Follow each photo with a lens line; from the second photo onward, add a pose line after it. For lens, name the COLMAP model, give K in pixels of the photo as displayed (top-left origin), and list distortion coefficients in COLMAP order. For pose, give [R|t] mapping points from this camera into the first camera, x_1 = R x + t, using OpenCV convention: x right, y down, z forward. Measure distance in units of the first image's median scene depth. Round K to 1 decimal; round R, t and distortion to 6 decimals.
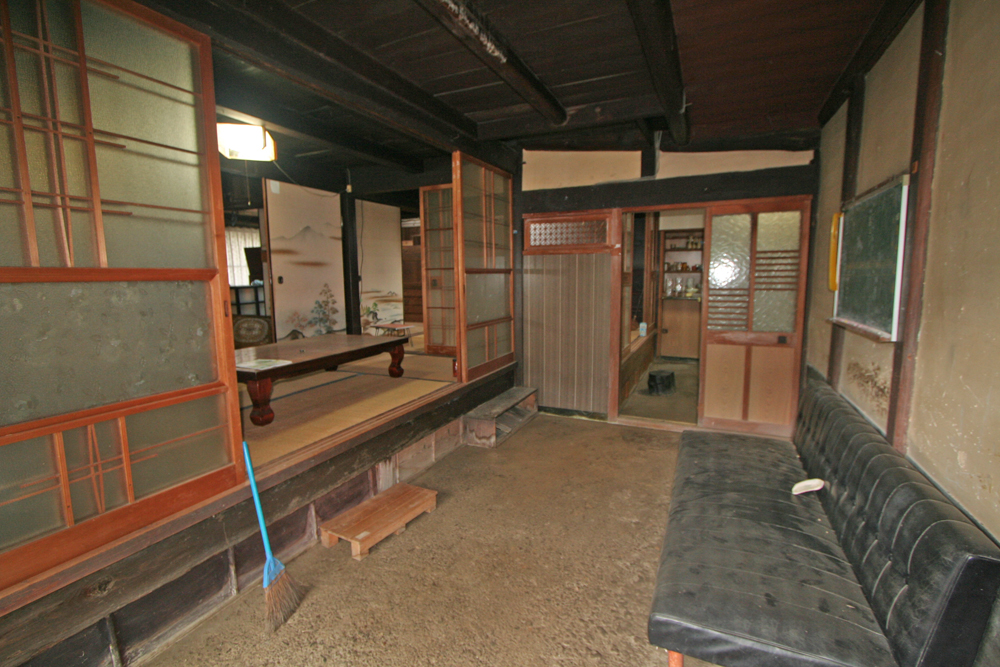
lens RADIAL K [[468.4, 0, 497.1], [0, 468.4, 332.0], [0, 0, 1]] dist [-0.013297, 0.000990]
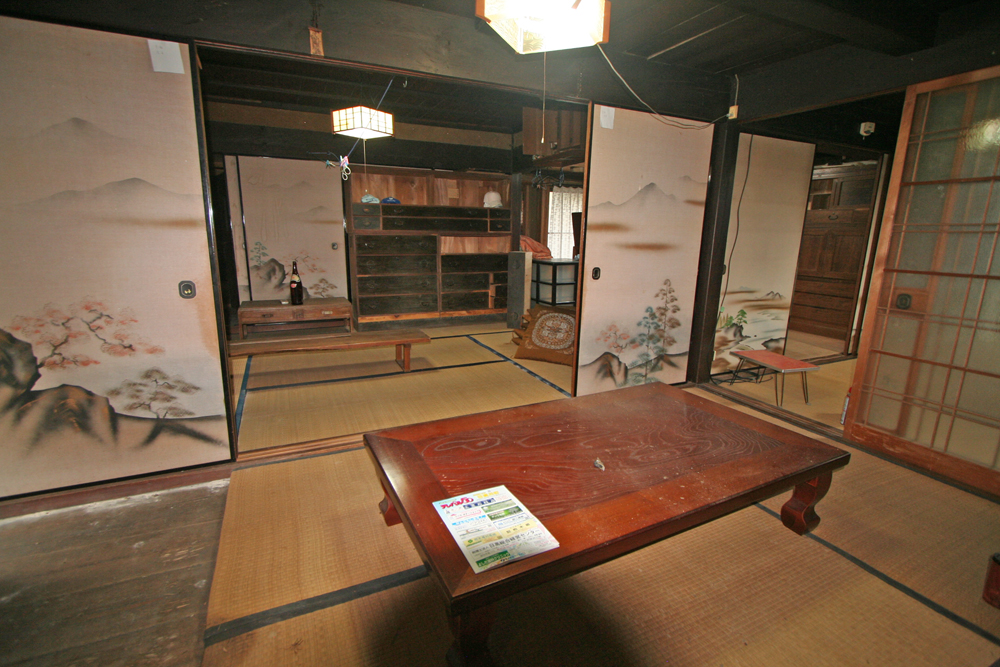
lens RADIAL K [[468.4, 0, 498.4], [0, 468.4, 332.3], [0, 0, 1]] dist [-0.013297, 0.000990]
pose [[0.775753, 0.160435, -0.610302, -0.151289], [-0.106512, 0.986555, 0.123956, -0.085240], [0.621983, -0.031155, 0.782411, 0.377469]]
